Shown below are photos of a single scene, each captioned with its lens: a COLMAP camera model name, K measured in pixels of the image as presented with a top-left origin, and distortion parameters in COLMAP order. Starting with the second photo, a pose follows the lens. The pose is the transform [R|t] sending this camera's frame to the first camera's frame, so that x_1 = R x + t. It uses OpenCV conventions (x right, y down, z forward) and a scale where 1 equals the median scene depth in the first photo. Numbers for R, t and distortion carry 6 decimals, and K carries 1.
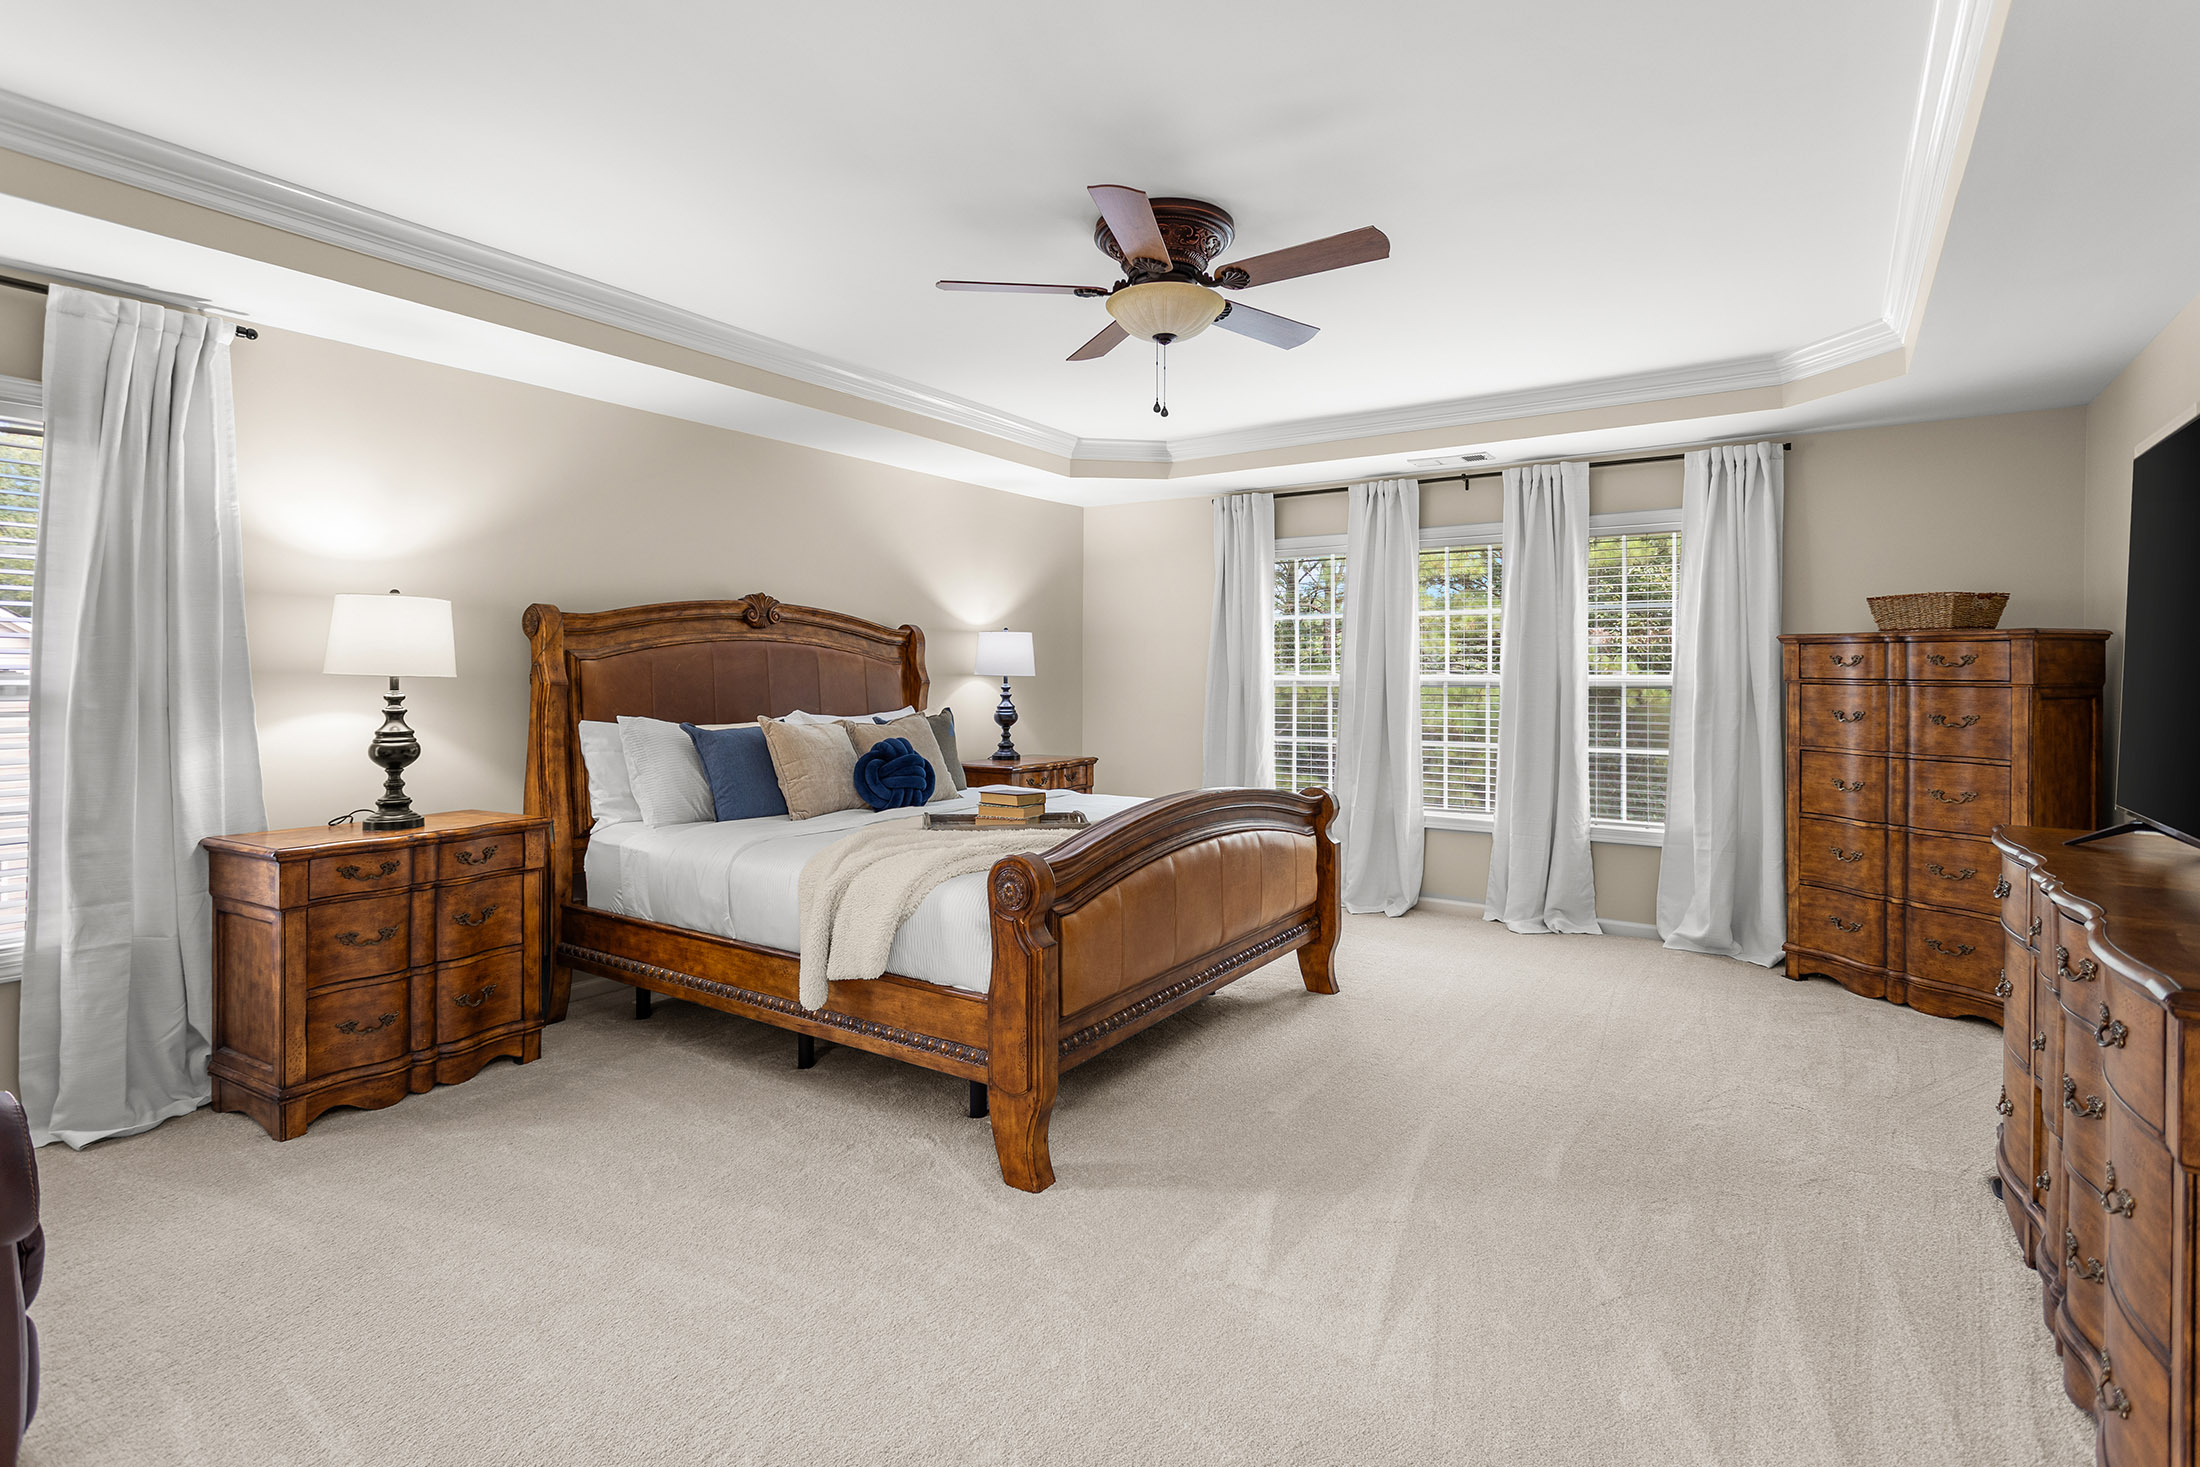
lens RADIAL K [[1100.0, 0, 1160.2], [0, 1100.0, 671.3], [0, 0, 1]] dist [-0.026584, 0.015909]
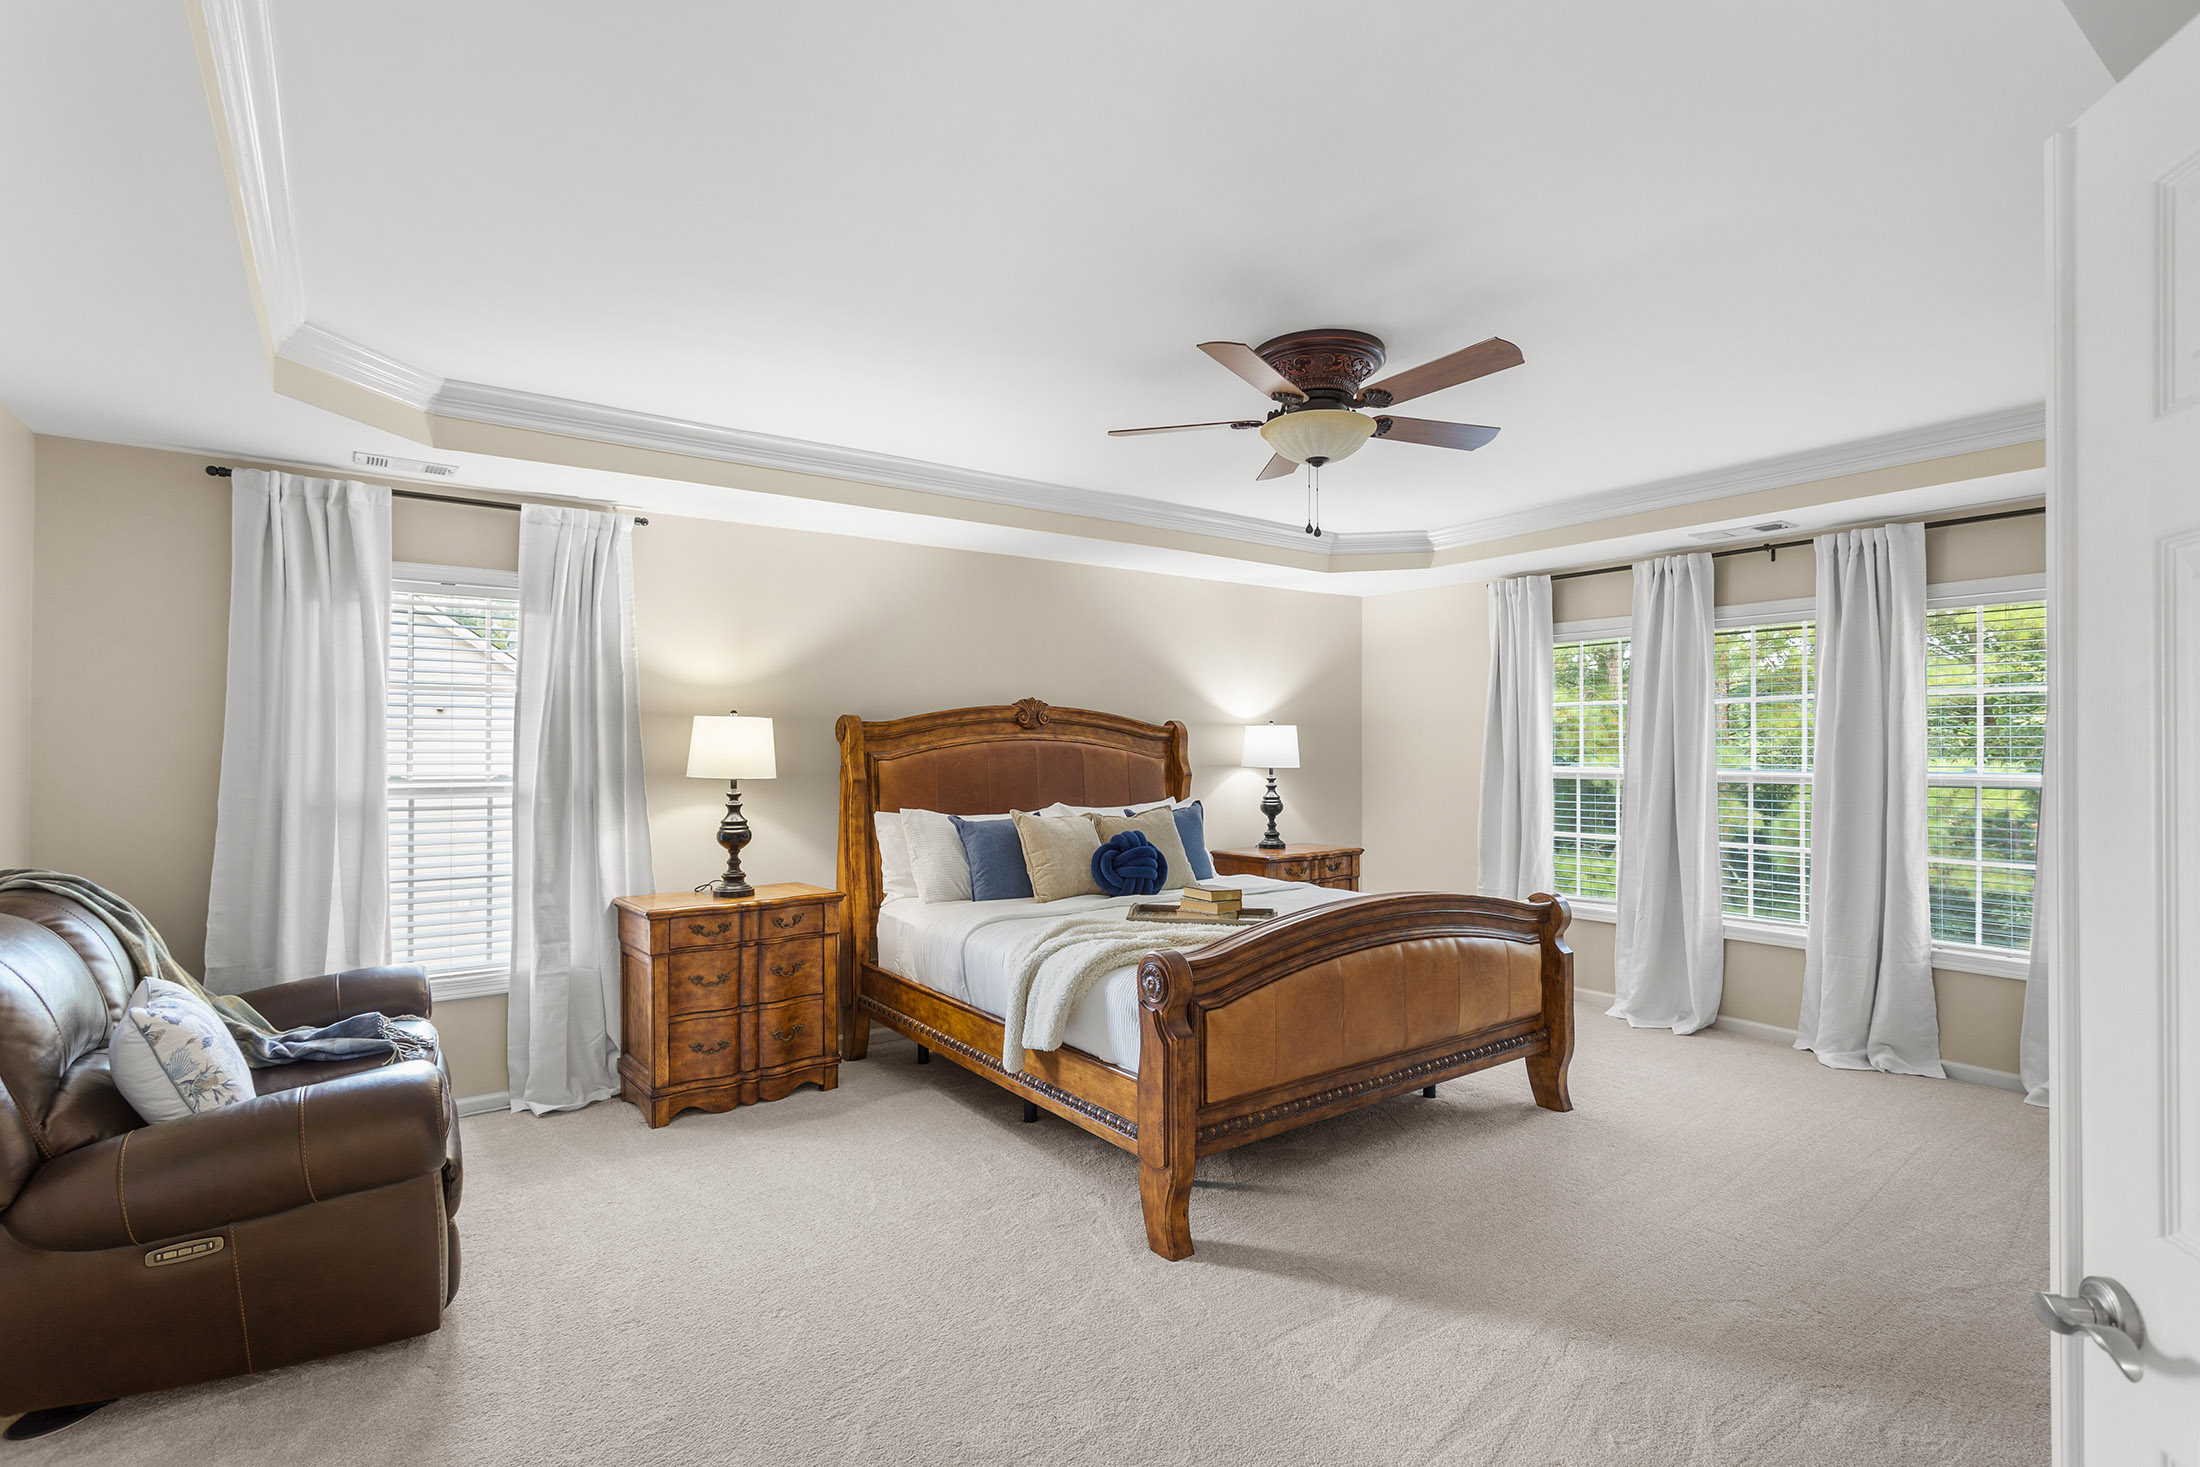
lens RADIAL K [[1100.0, 0, 1108.4], [0, 1100.0, 744.0], [0, 0, 1]] dist [-0.026584, 0.015909]
pose [[0.928609, -0.003830, -0.371039, 0.169657], [0.003900, 0.999992, -0.000562, -0.029967], [0.371038, -0.000926, 0.928617, -0.031028]]
